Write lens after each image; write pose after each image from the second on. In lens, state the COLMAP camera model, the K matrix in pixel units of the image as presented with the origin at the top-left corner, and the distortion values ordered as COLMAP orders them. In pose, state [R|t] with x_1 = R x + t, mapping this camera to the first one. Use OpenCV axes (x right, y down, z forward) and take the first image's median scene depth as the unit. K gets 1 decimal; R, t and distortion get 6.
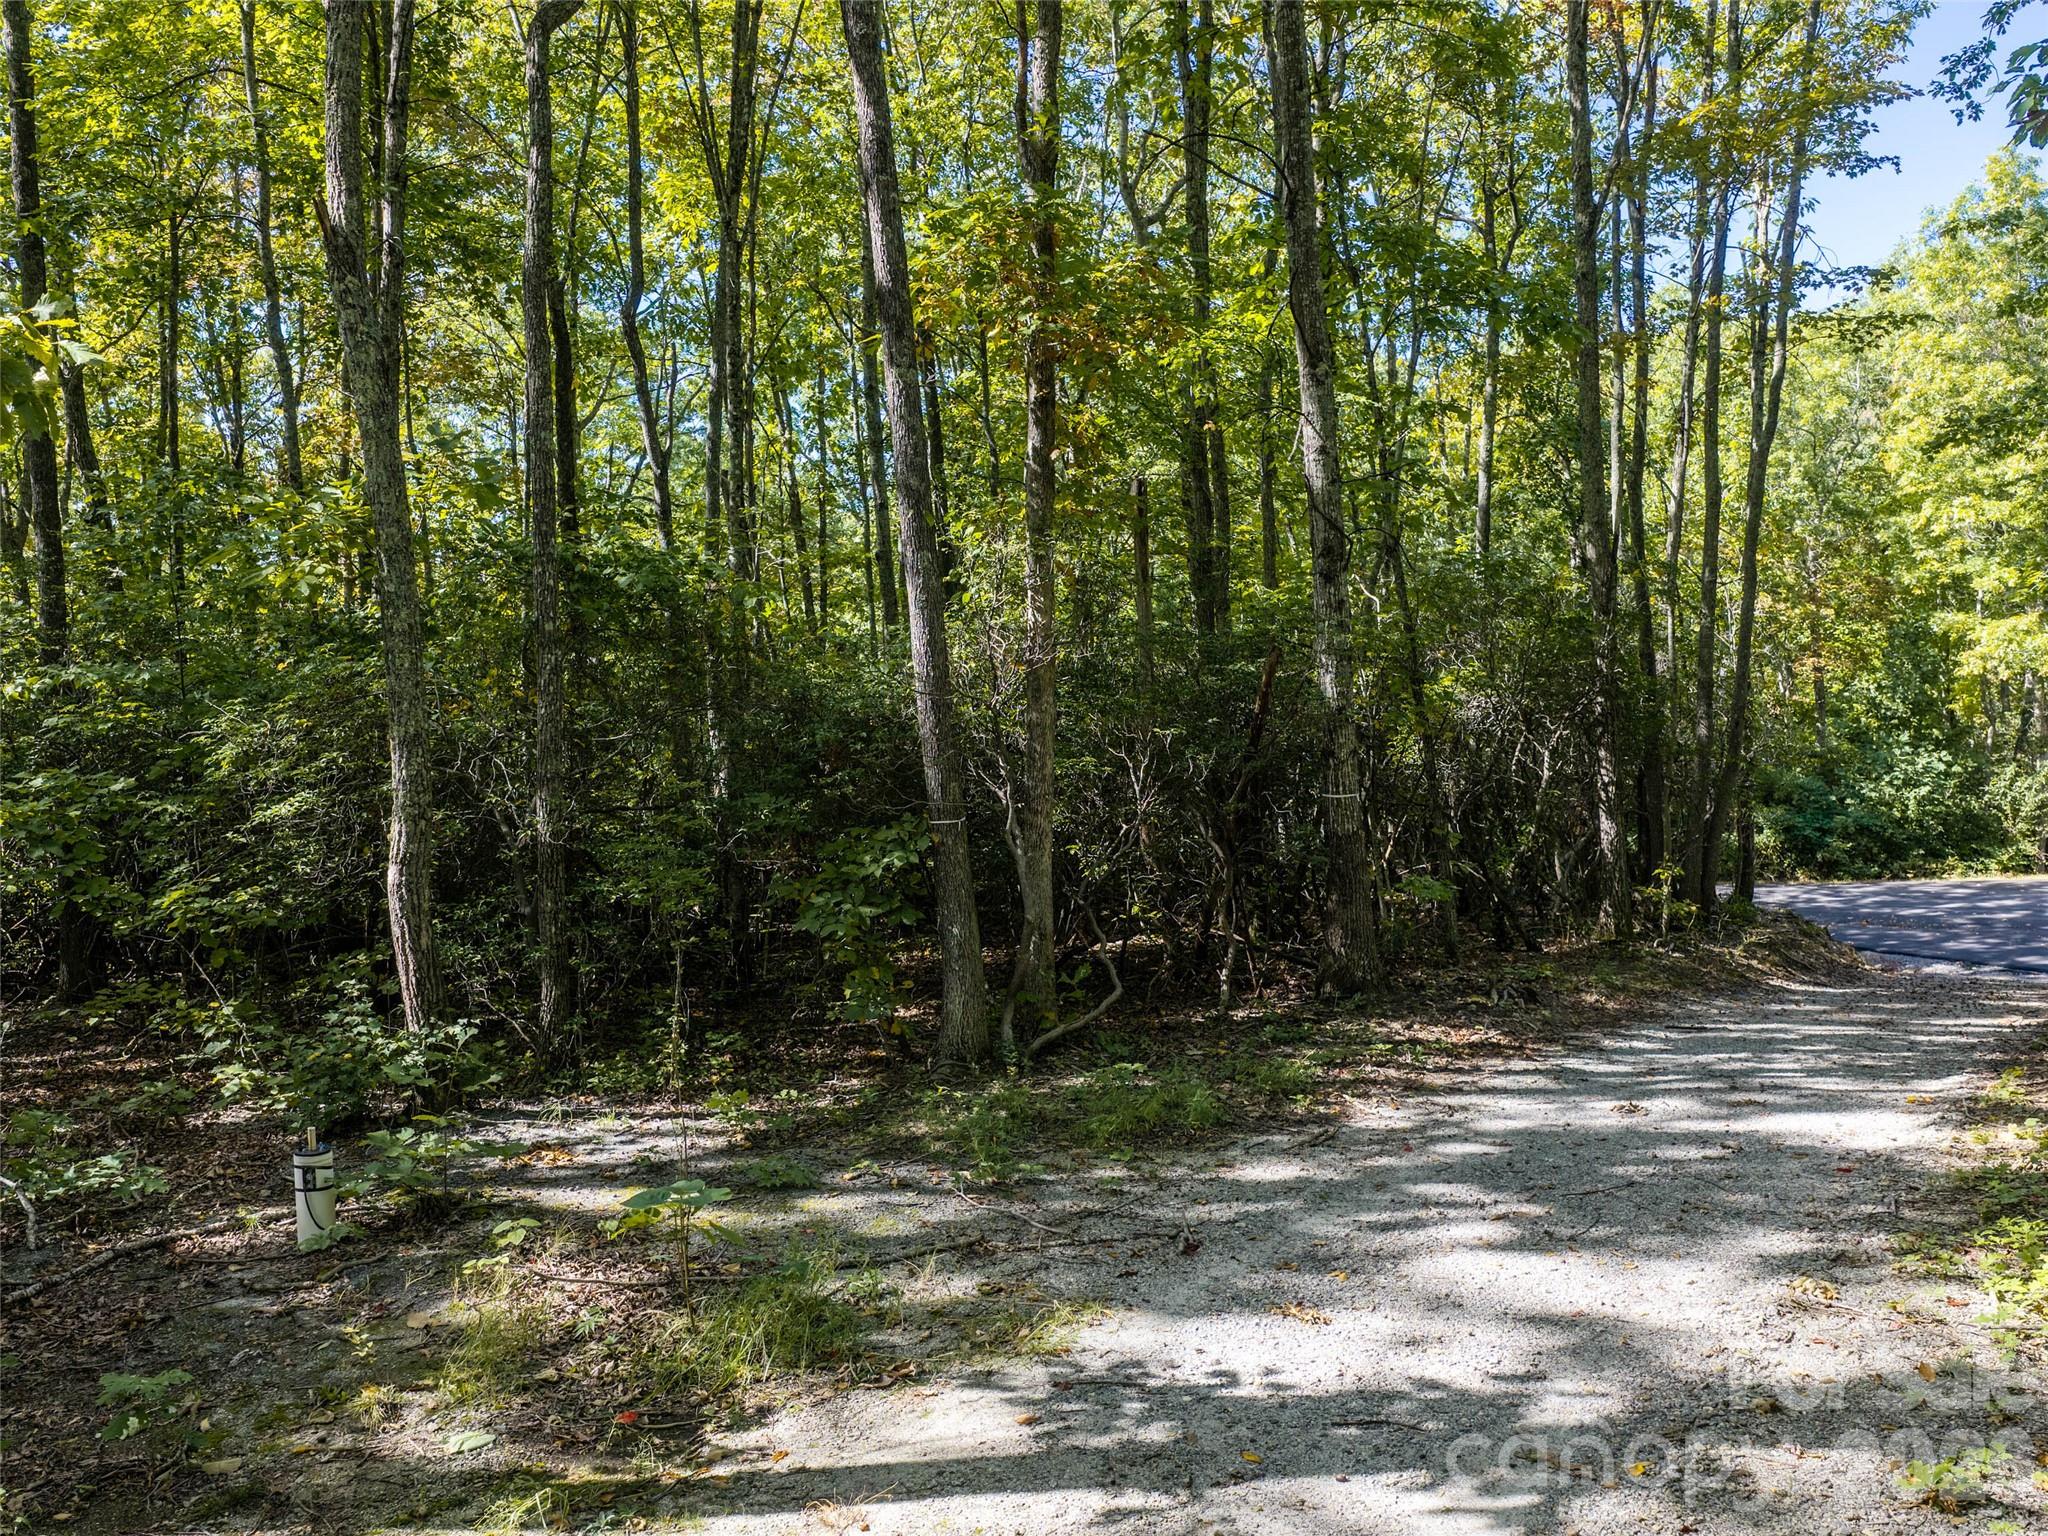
lens RADIAL K [[1899.6, 0, 1027.2], [0, 1899.6, 764.9], [0, 0, 1]] dist [0.014660, 0.000000]
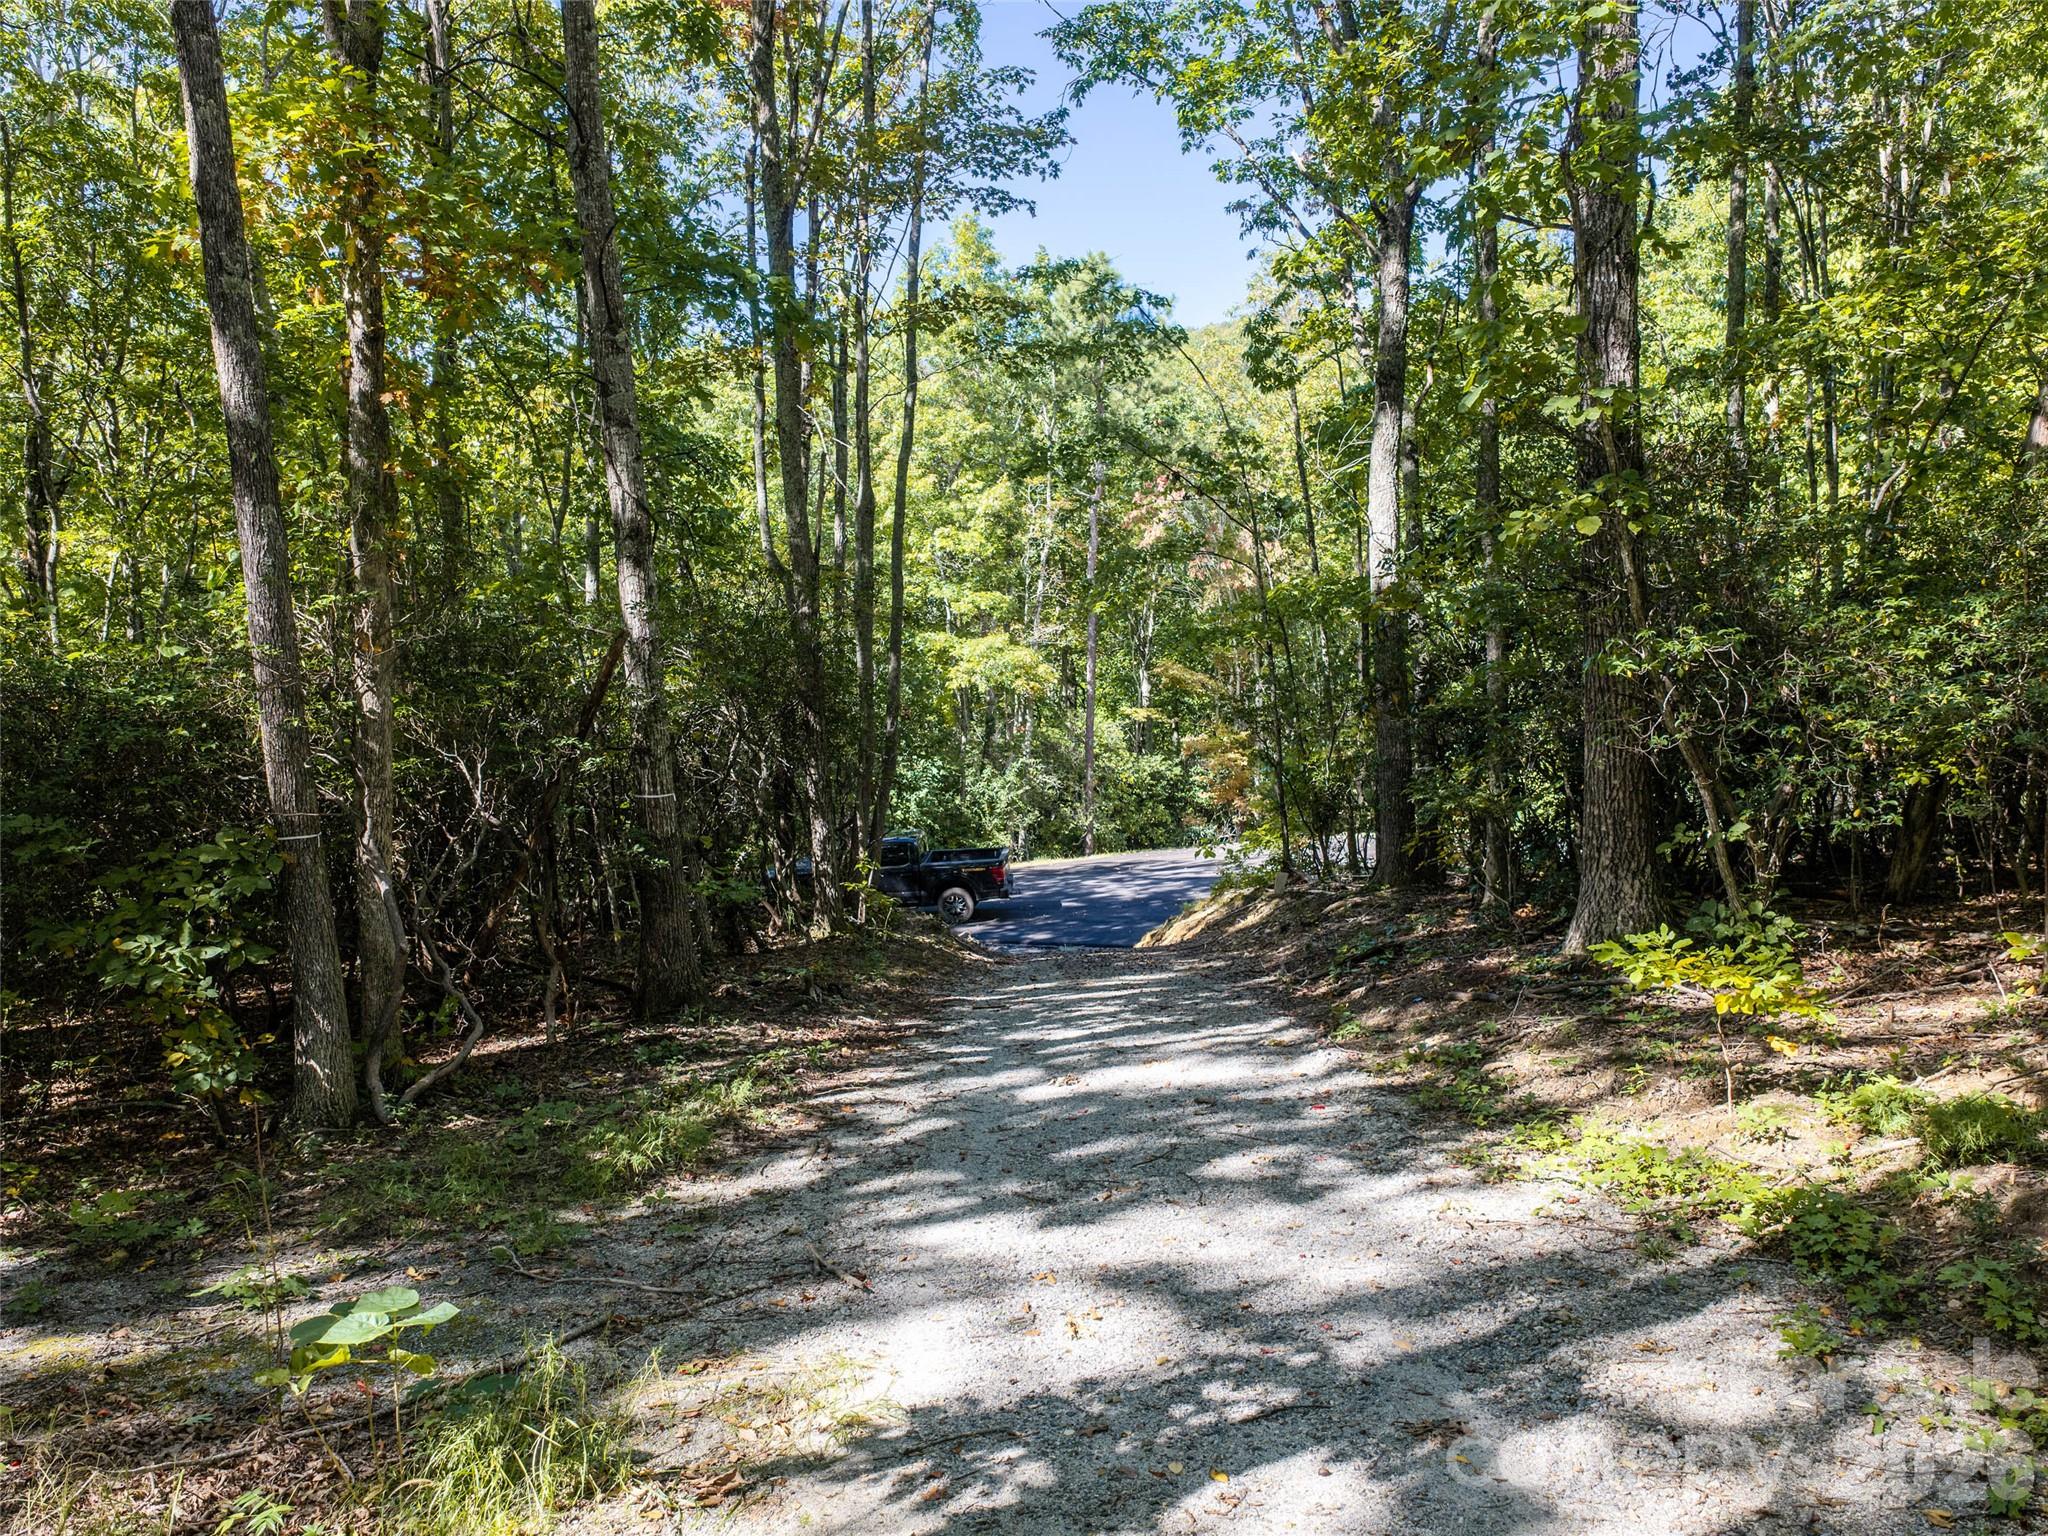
lens RADIAL K [[1899.6, 0, 1025.7], [0, 1899.6, 771.6], [0, 0, 1]] dist [0.014660, 0.000000]
pose [[0.835993, -0.029625, 0.547940, -0.151062], [0.036469, 0.999333, -0.001611, 0.009589], [-0.547527, 0.021330, 0.836516, 0.093595]]
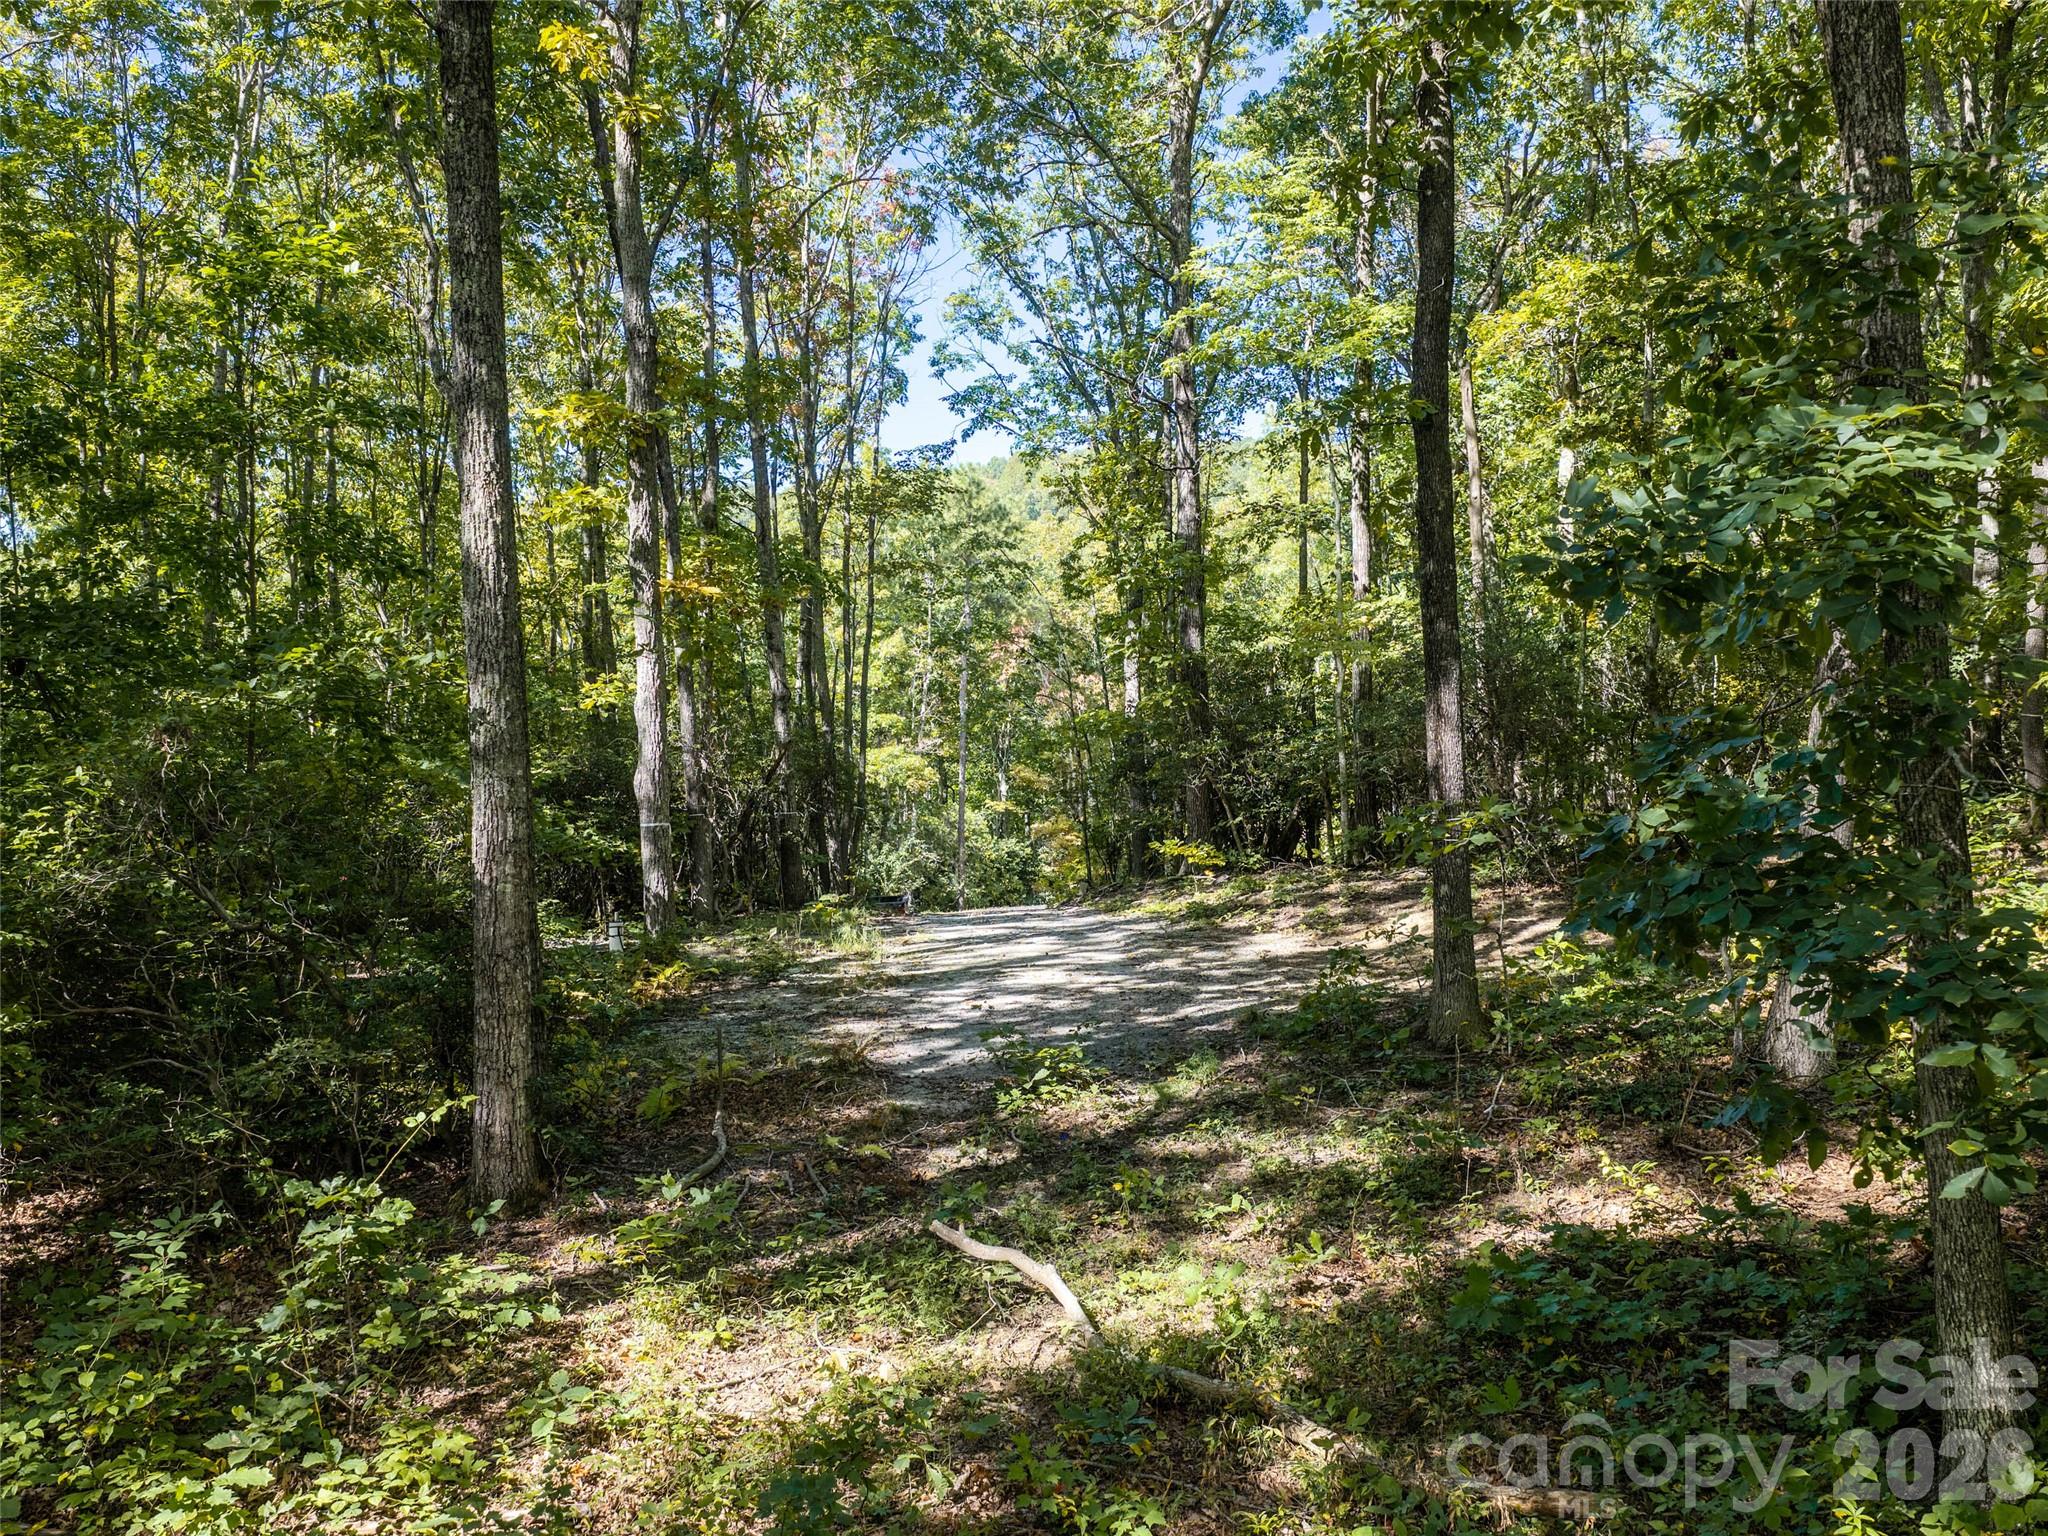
lens RADIAL K [[1899.6, 0, 1024.3], [0, 1899.6, 769.6], [0, 0, 1]] dist [0.014660, 0.000000]
pose [[0.793894, 0.004894, 0.608036, -0.666083], [0.039684, 0.997419, -0.059843, 0.076613], [-0.606760, 0.071638, 0.791651, -0.595959]]
